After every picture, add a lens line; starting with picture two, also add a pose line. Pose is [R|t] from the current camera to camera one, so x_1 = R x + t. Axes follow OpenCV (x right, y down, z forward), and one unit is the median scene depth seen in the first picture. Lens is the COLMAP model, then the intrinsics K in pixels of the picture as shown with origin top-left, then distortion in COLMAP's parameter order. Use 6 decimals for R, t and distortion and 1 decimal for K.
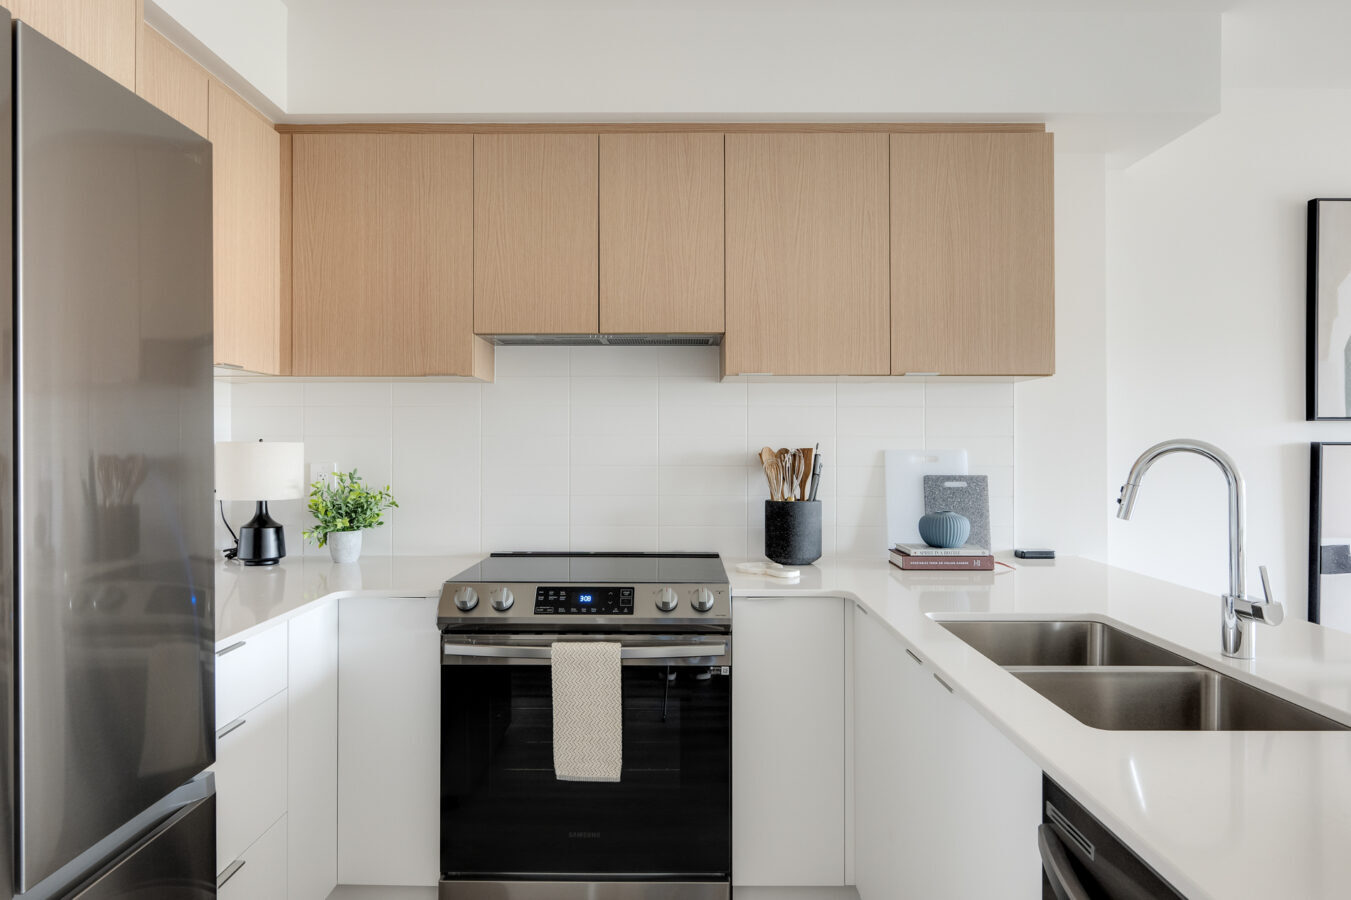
lens RADIAL K [[818.7, 0, 674.4], [0, 818.7, 438.0], [0, 0, 1]] dist [0.001187, 0.000148]
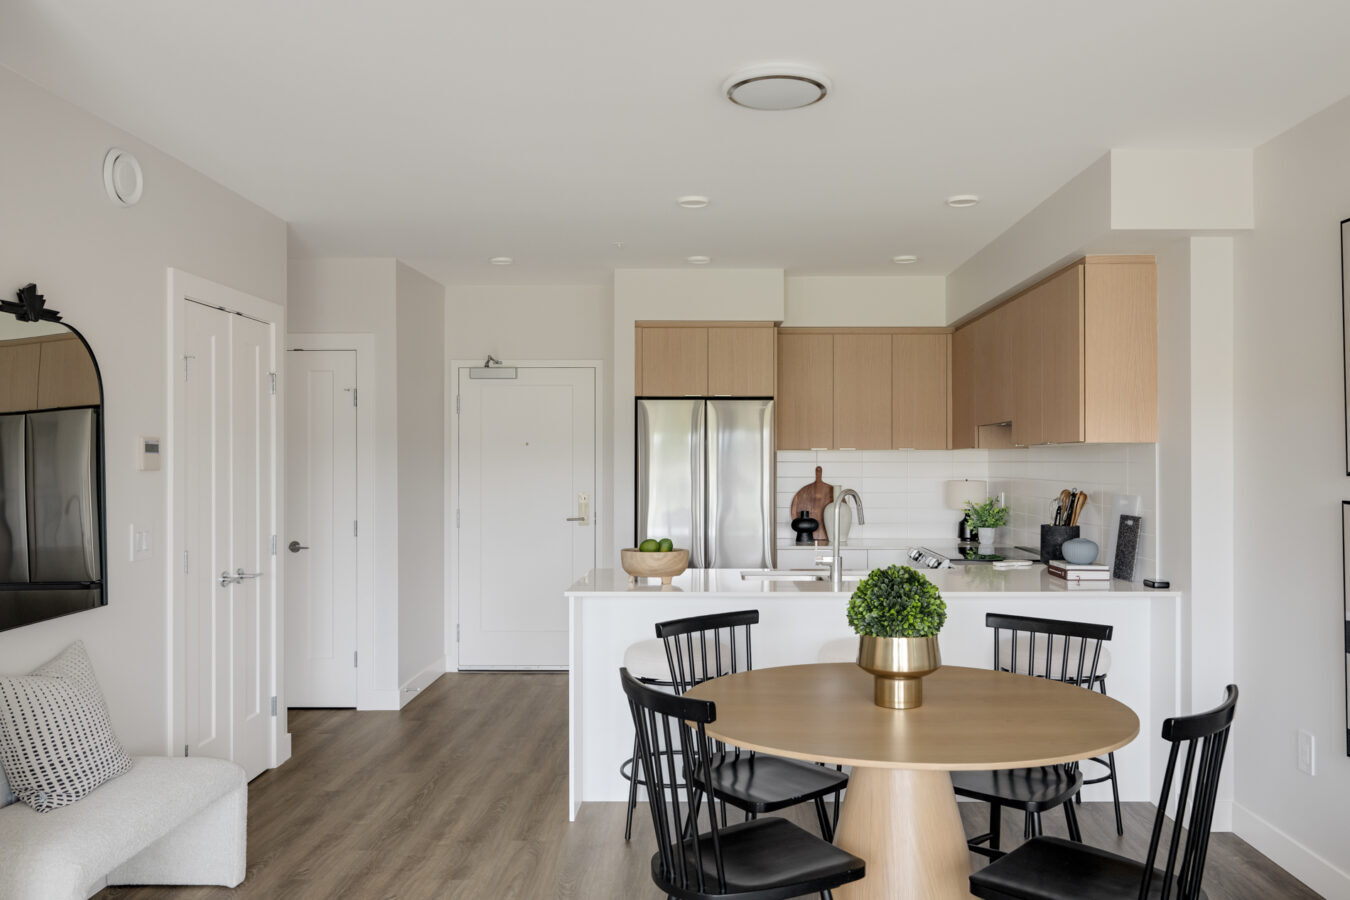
lens RADIAL K [[1073.5, 0, 706.0], [0, 1073.5, 448.2], [0, 0, 1]] dist [-0.002985, 0.005263]
pose [[0.000021, -0.011141, -0.999938, 2.139148], [0.009696, 0.999891, -0.011140, -0.050601], [0.999953, -0.009695, 0.000129, 0.350978]]
